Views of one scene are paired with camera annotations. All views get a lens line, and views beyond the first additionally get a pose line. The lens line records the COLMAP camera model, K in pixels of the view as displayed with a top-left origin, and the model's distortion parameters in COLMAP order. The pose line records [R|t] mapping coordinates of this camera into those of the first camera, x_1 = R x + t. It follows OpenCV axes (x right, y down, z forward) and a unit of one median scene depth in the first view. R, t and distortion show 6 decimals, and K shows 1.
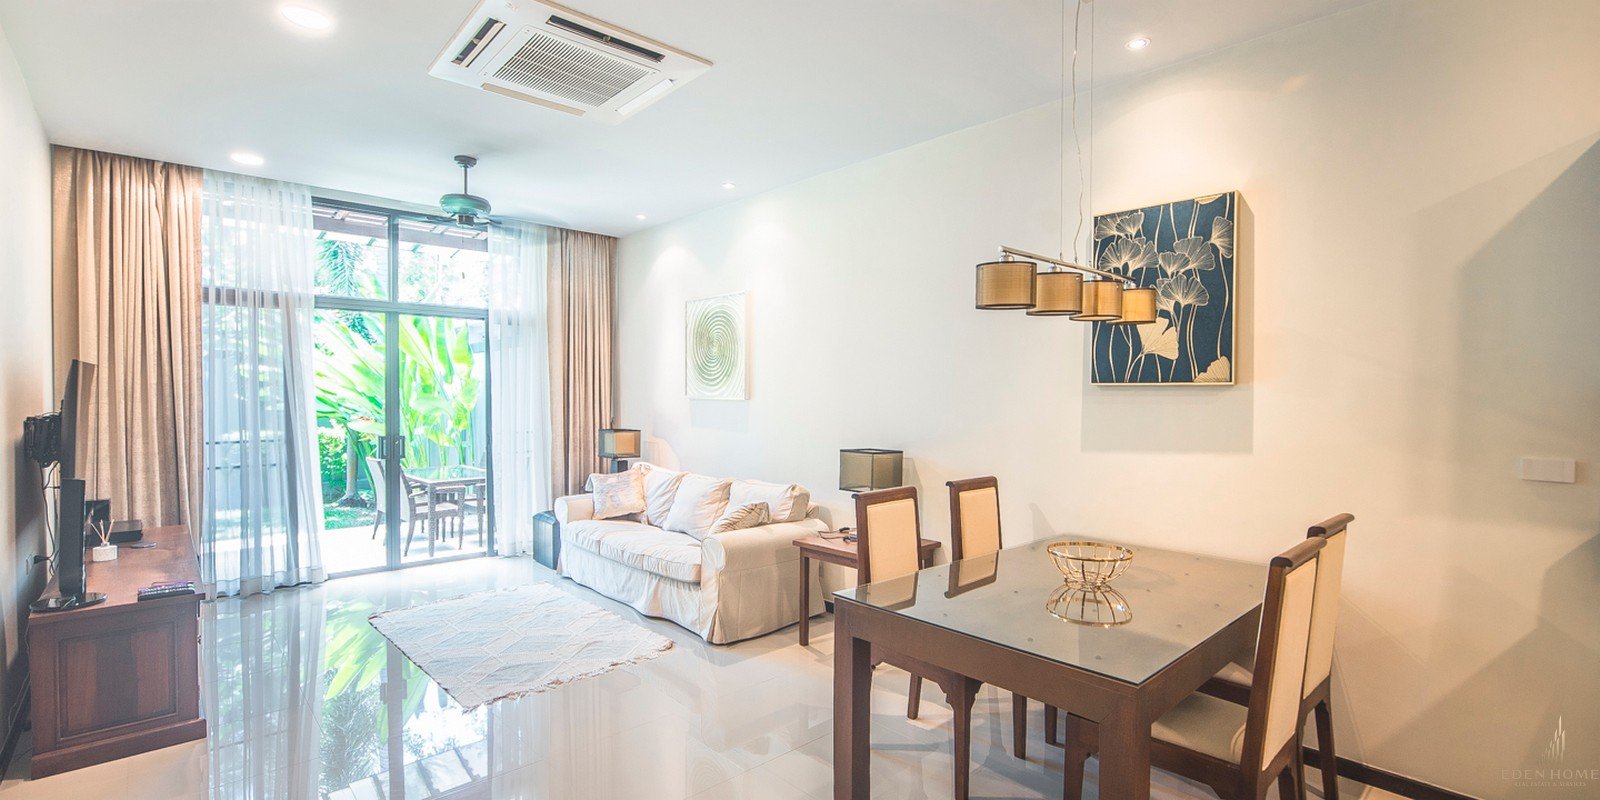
lens RADIAL K [[720.7, 0, 796.3], [0, 720.7, 413.3], [0, 0, 1]] dist [-0.011175, 0.000963]
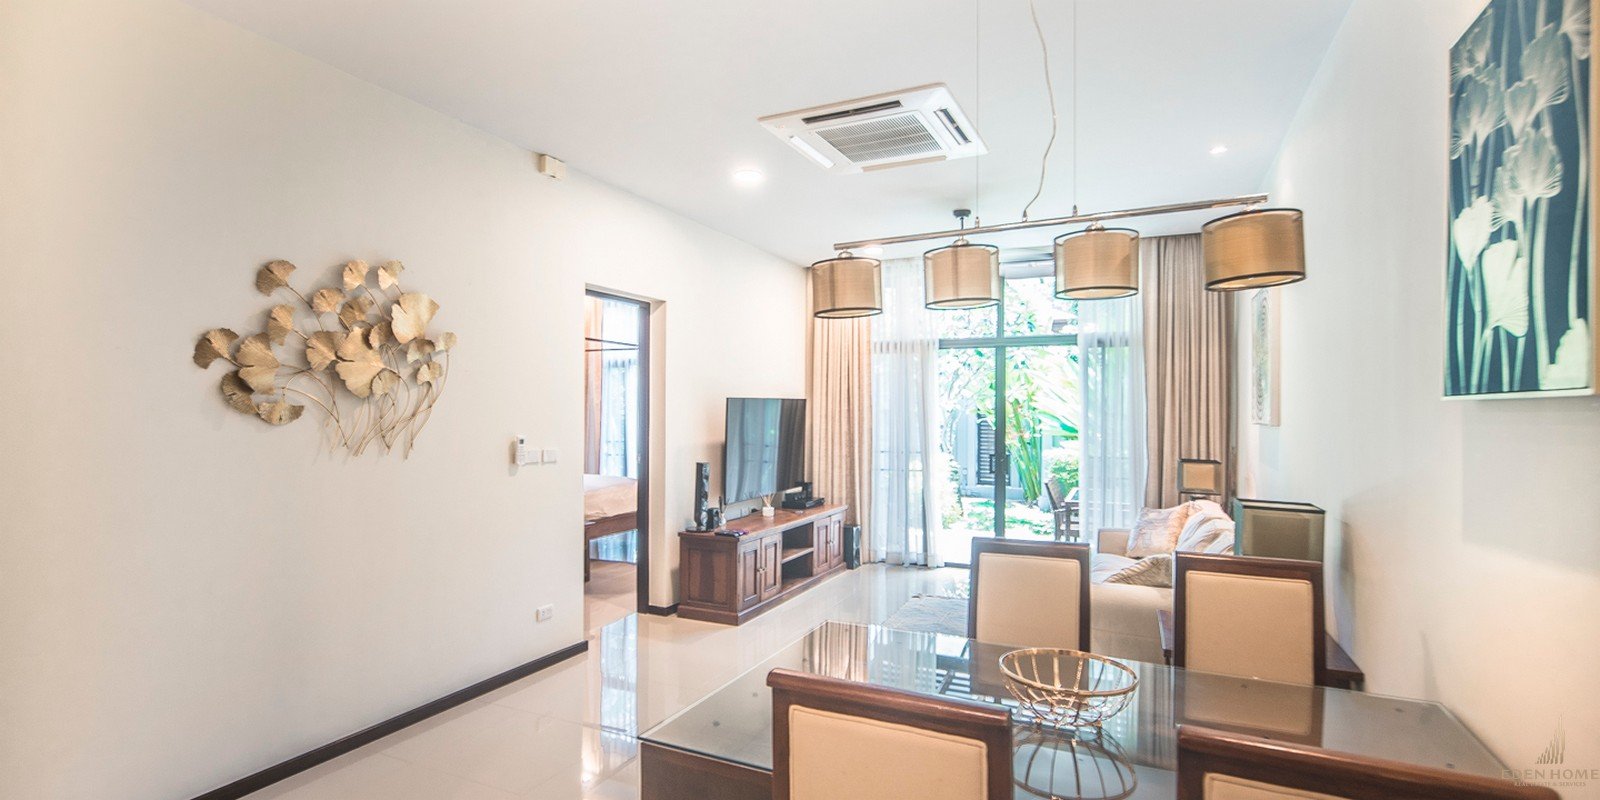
lens RADIAL K [[745.3, 0, 787.0], [0, 745.3, 408.2], [0, 0, 1]] dist [-0.002758, 0.001082]
pose [[0.368245, -0.008937, -0.929686, 0.512216], [-0.028748, 0.999366, -0.020994, -0.008189], [0.929284, 0.034458, 0.367755, 0.299712]]
